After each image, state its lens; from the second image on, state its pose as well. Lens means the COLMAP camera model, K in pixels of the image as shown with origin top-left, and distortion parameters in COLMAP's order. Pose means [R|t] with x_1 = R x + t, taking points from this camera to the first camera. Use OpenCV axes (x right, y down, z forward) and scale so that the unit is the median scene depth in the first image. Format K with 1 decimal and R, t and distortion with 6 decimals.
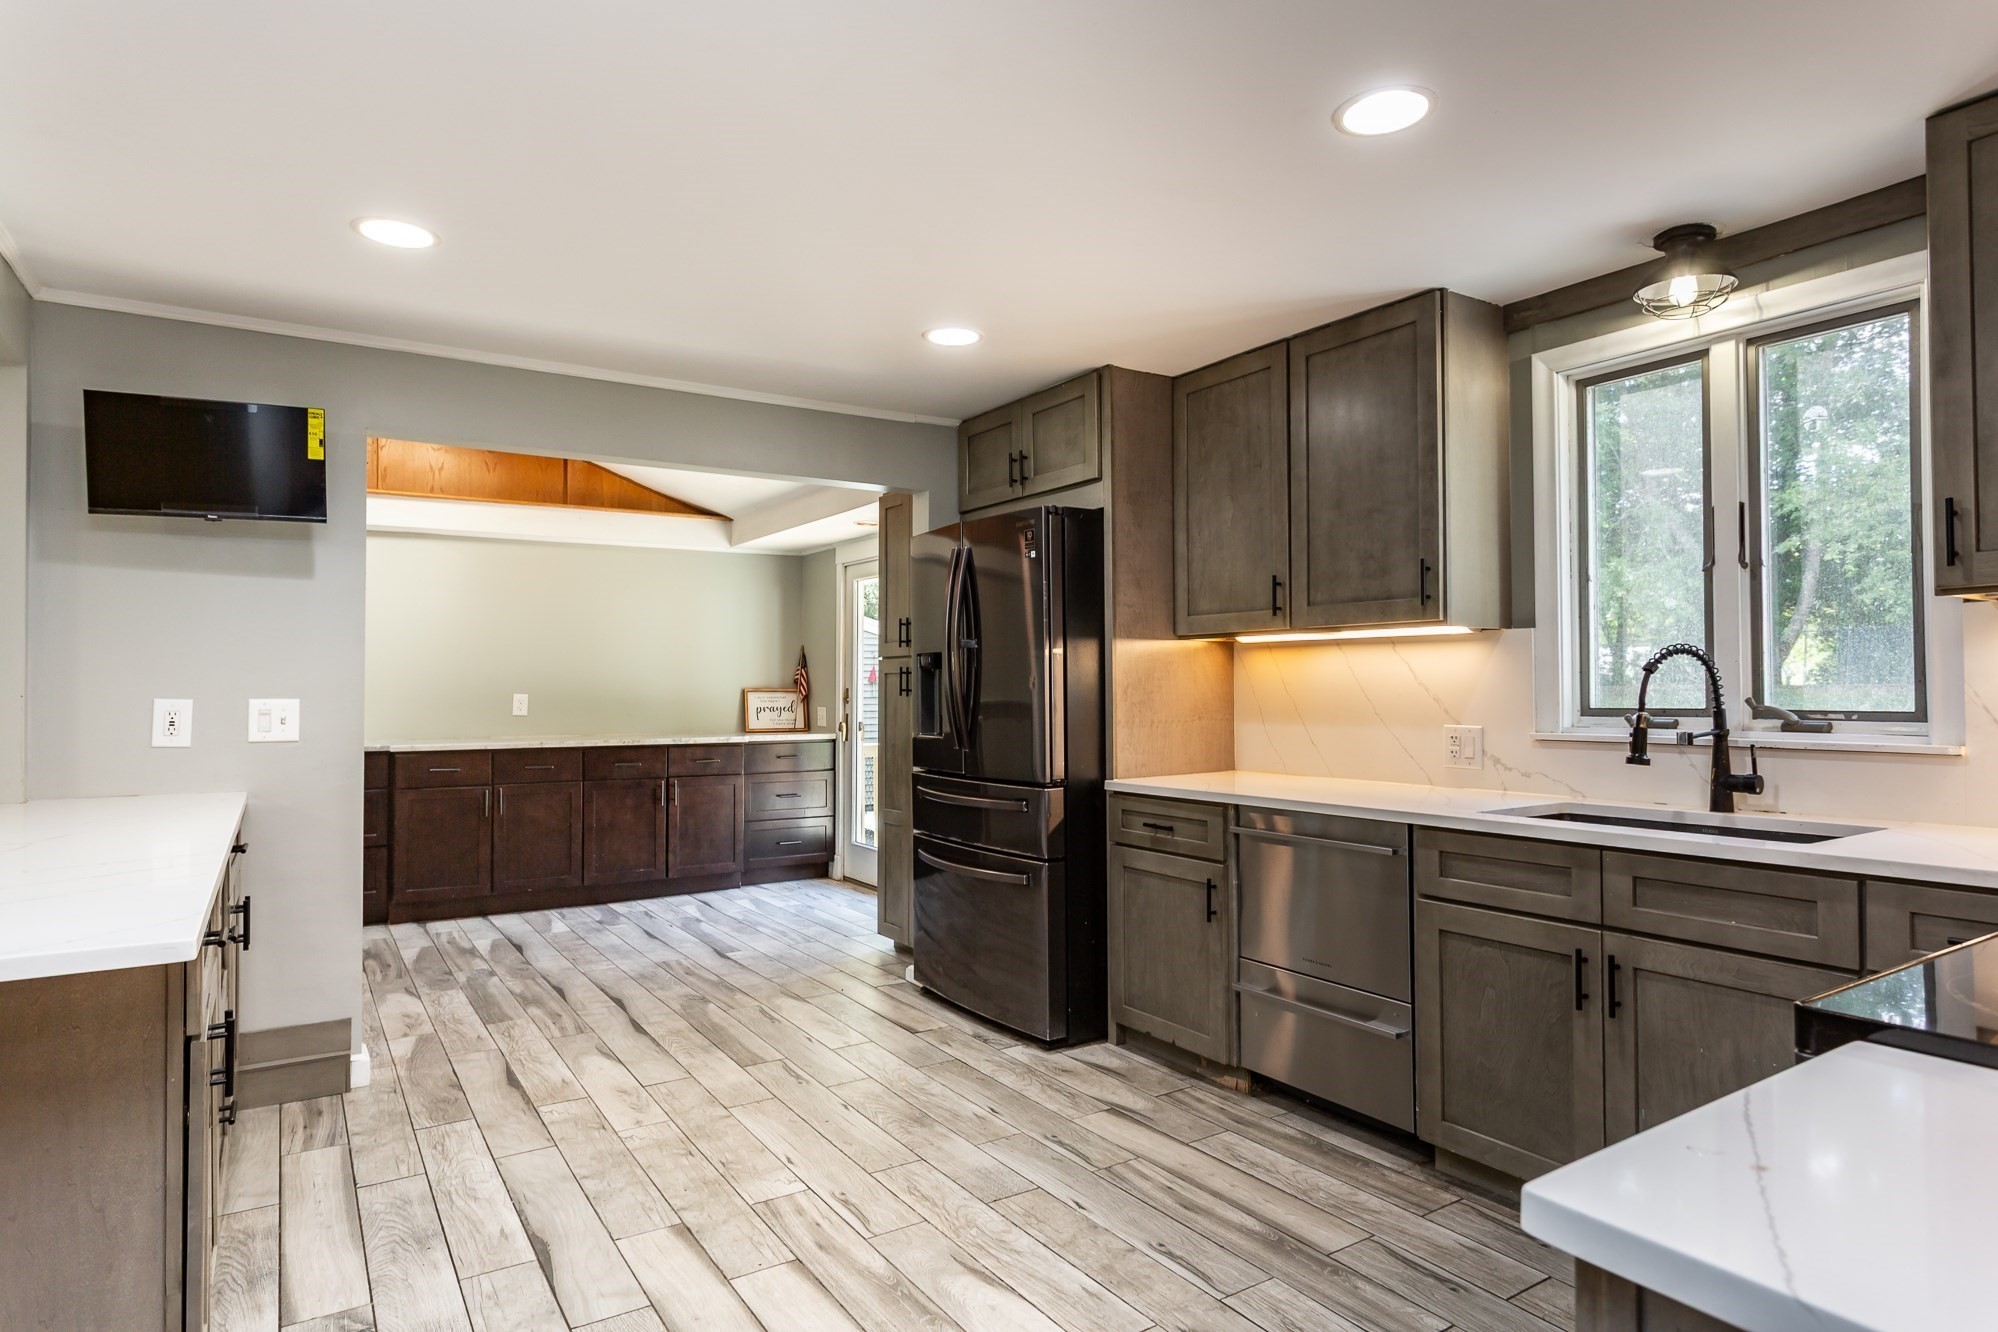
lens RADIAL K [[1113.7, 0, 1005.9], [0, 1113.7, 662.4], [0, 0, 1]] dist [-0.002659, 0.000467]
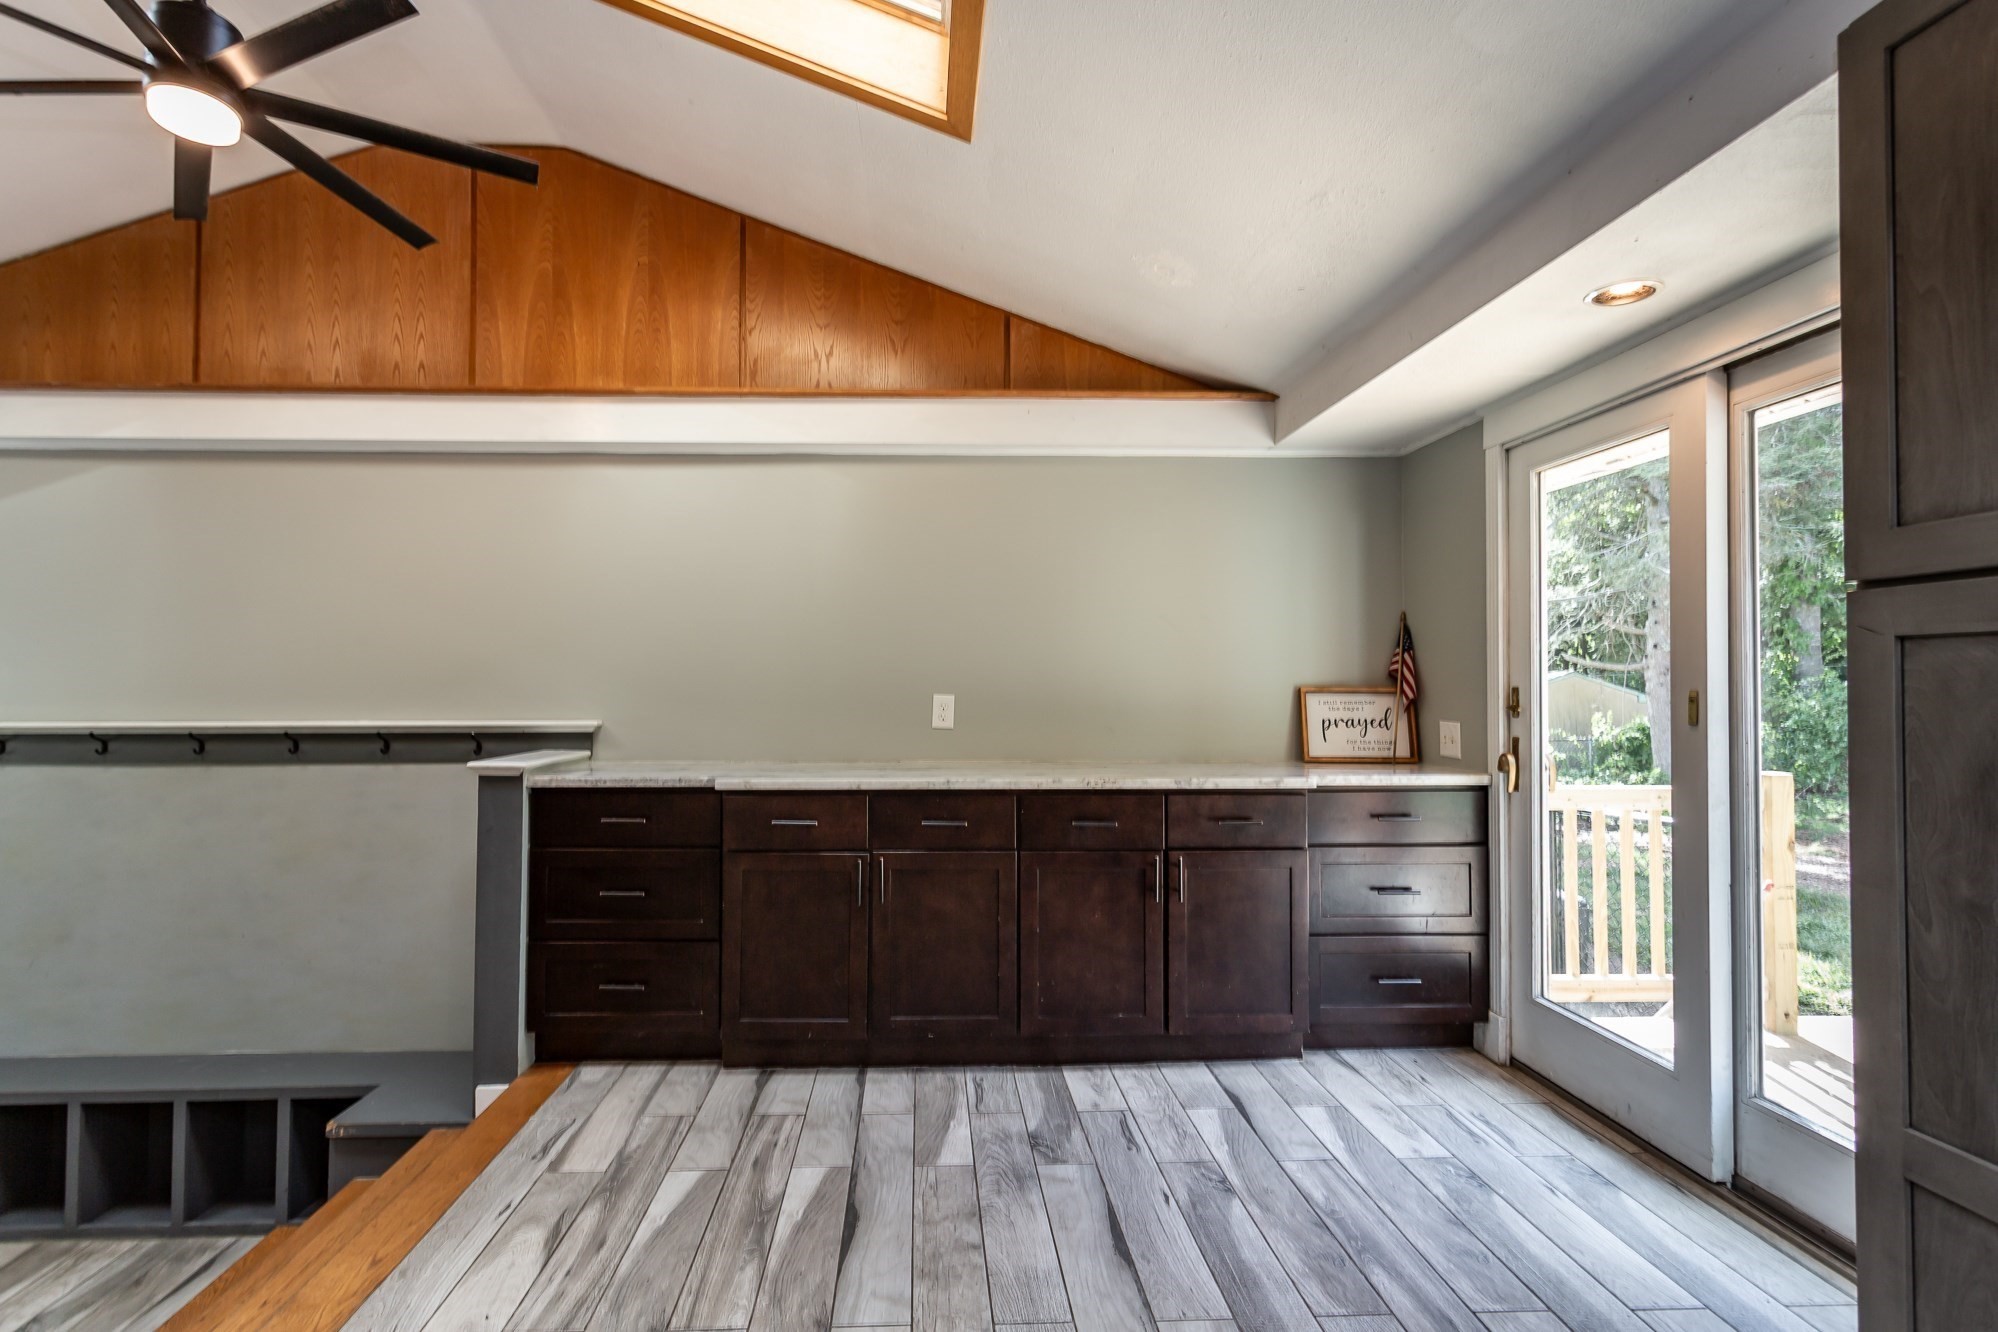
lens RADIAL K [[956.6, 0, 942.4], [0, 956.6, 668.5], [0, 0, 1]] dist [-0.000404, -0.000042]
pose [[0.850554, -0.007008, -0.525841, -0.166951], [0.009984, 0.999946, 0.002822, 0.013494], [0.525793, -0.007651, 0.850578, 0.606551]]
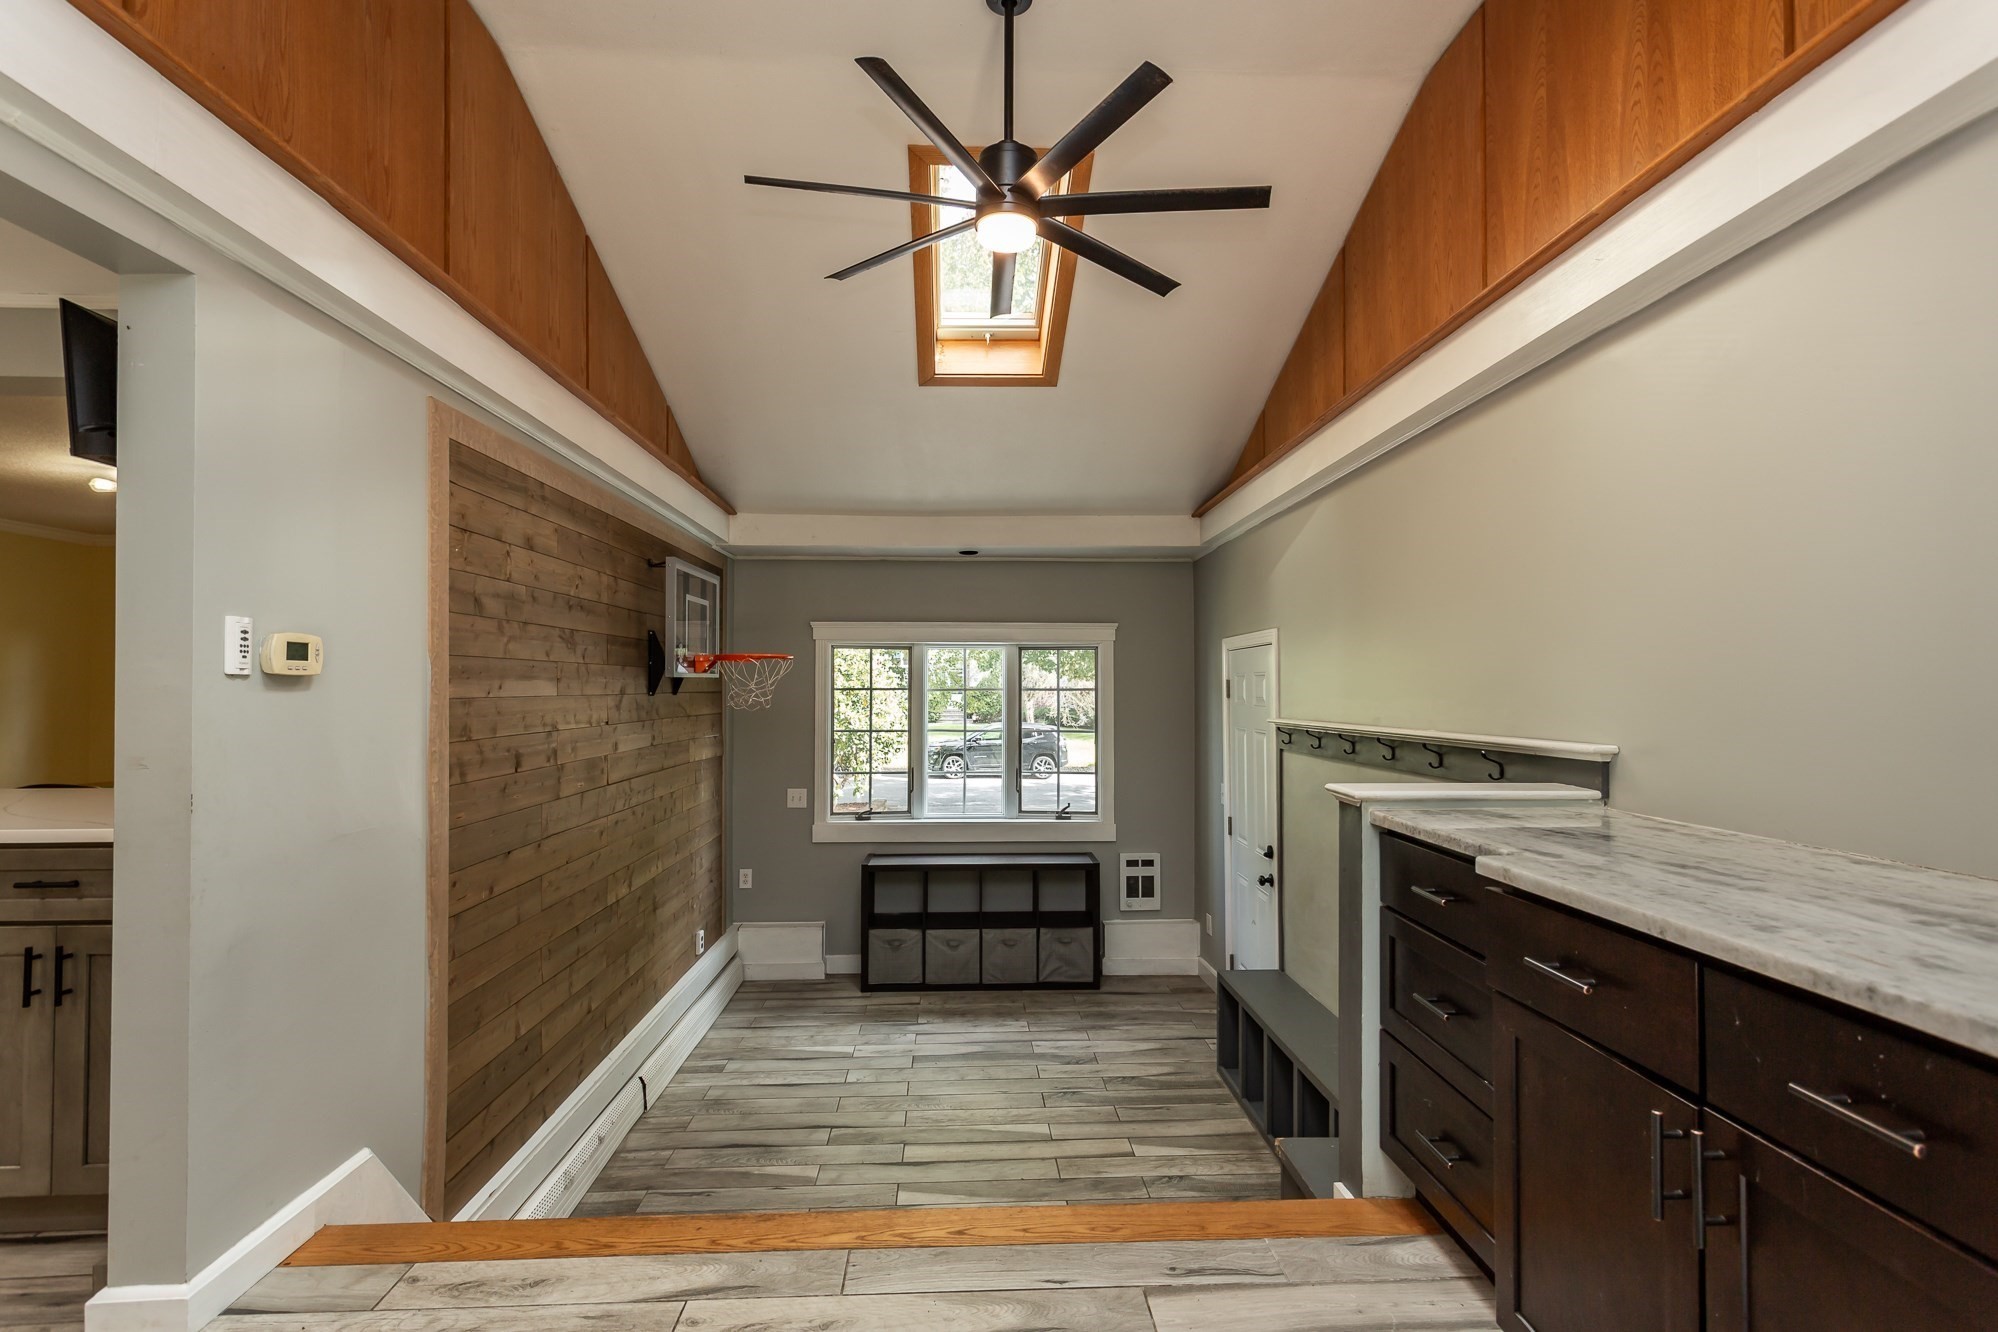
lens RADIAL K [[930.4, 0, 1000.6], [0, 930.4, 675.7], [0, 0, 1]] dist [-0.000309, -0.000169]
pose [[-0.506805, -0.011585, -0.861983, -0.223877], [0.021733, 0.999420, -0.026210, 0.023155], [0.861787, -0.032016, -0.506259, 1.010806]]
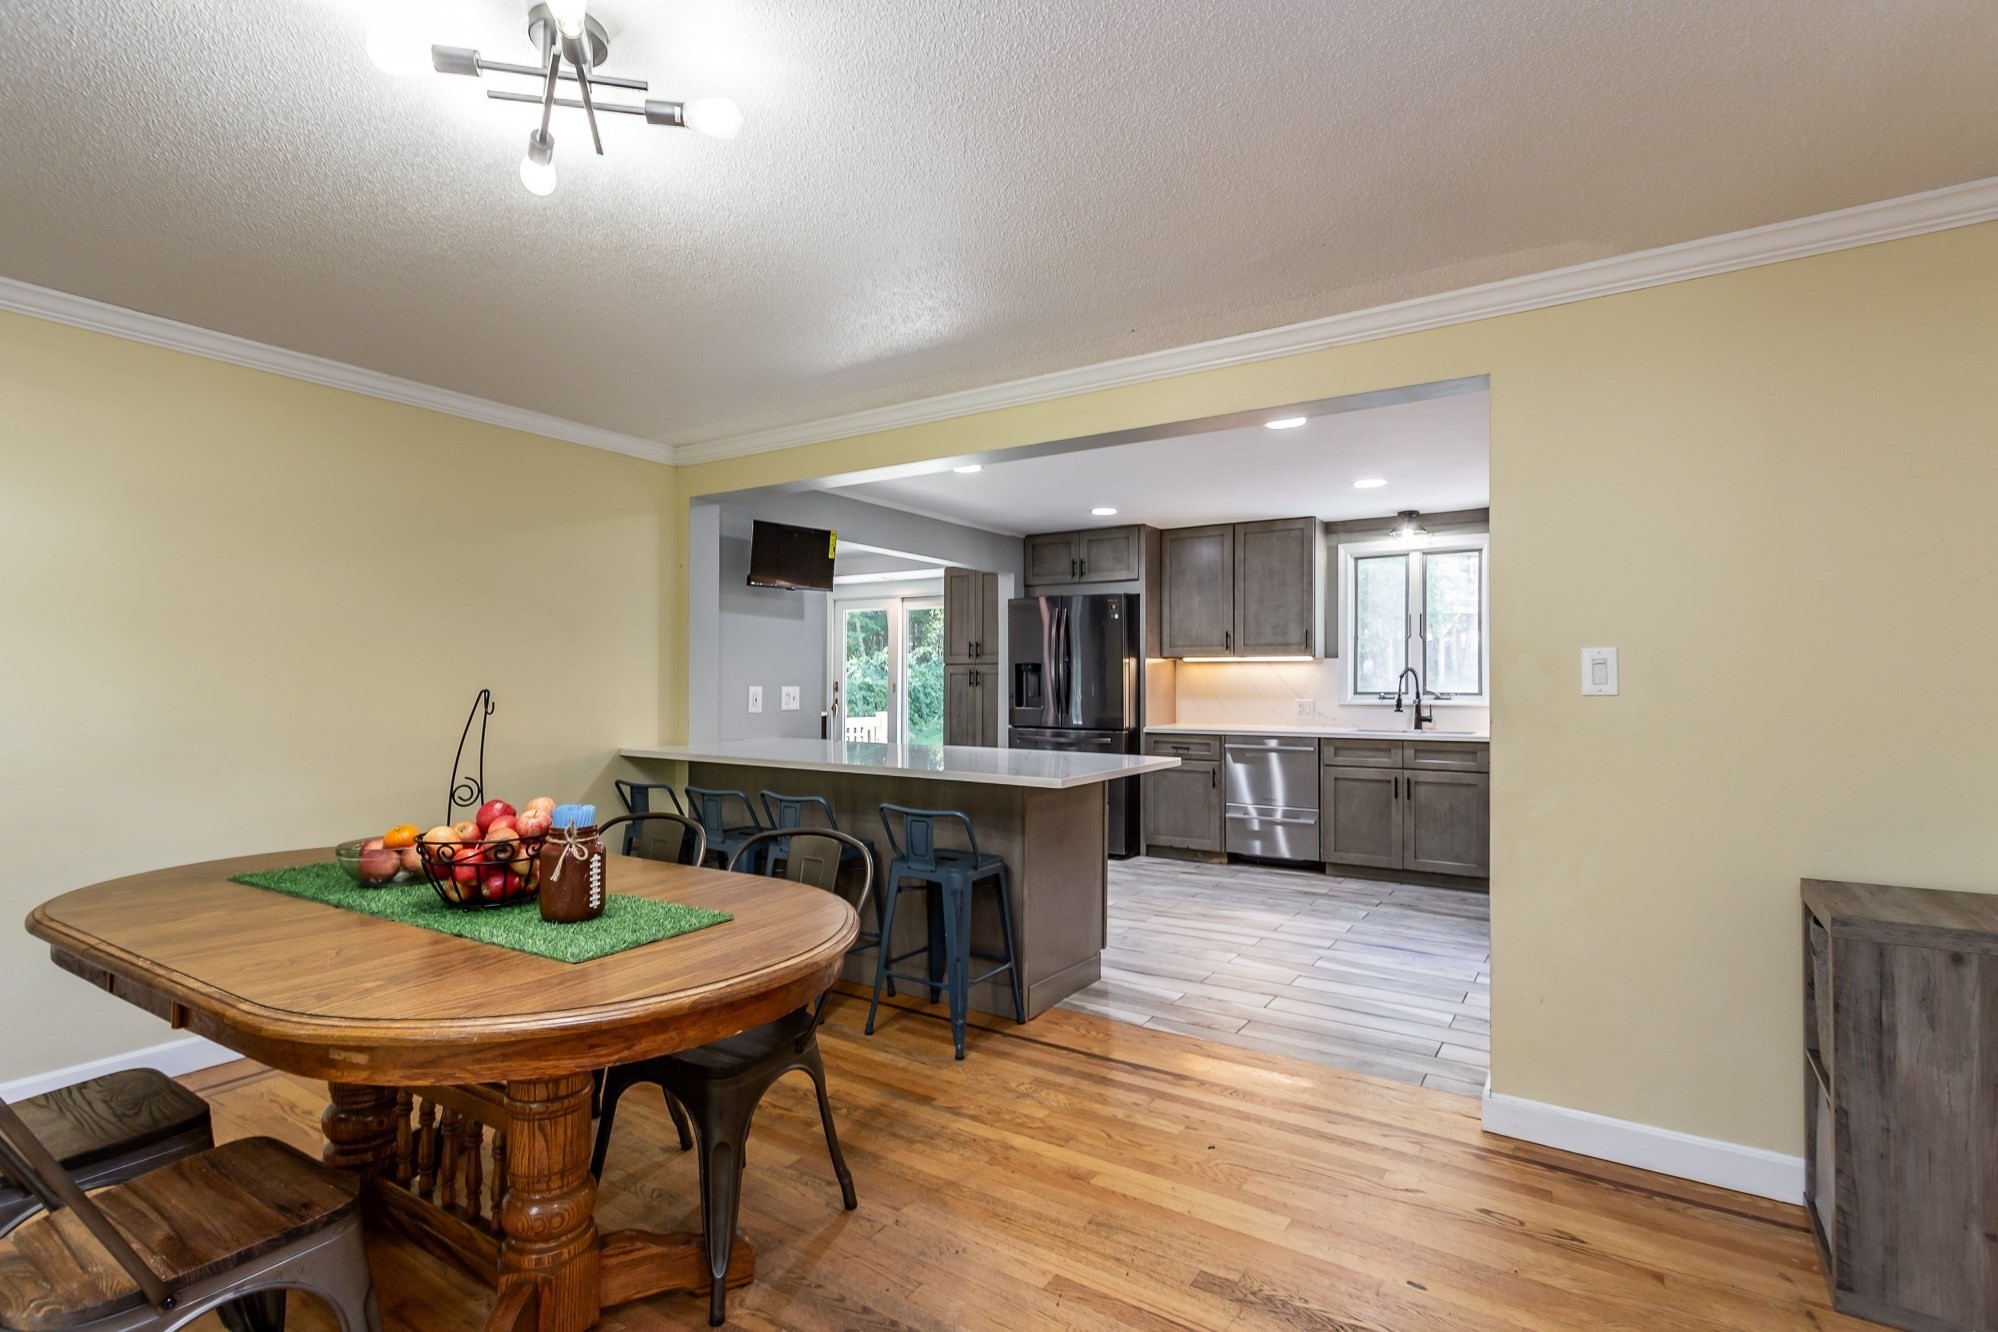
lens RADIAL K [[930.4, 0, 1000.6], [0, 930.4, 675.7], [0, 0, 1]] dist [-0.000309, -0.000169]
pose [[0.916777, 0.007660, 0.399327, -0.547066], [-0.014004, 0.999818, 0.012973, -0.005326], [-0.399154, -0.017485, 0.916717, -0.303947]]
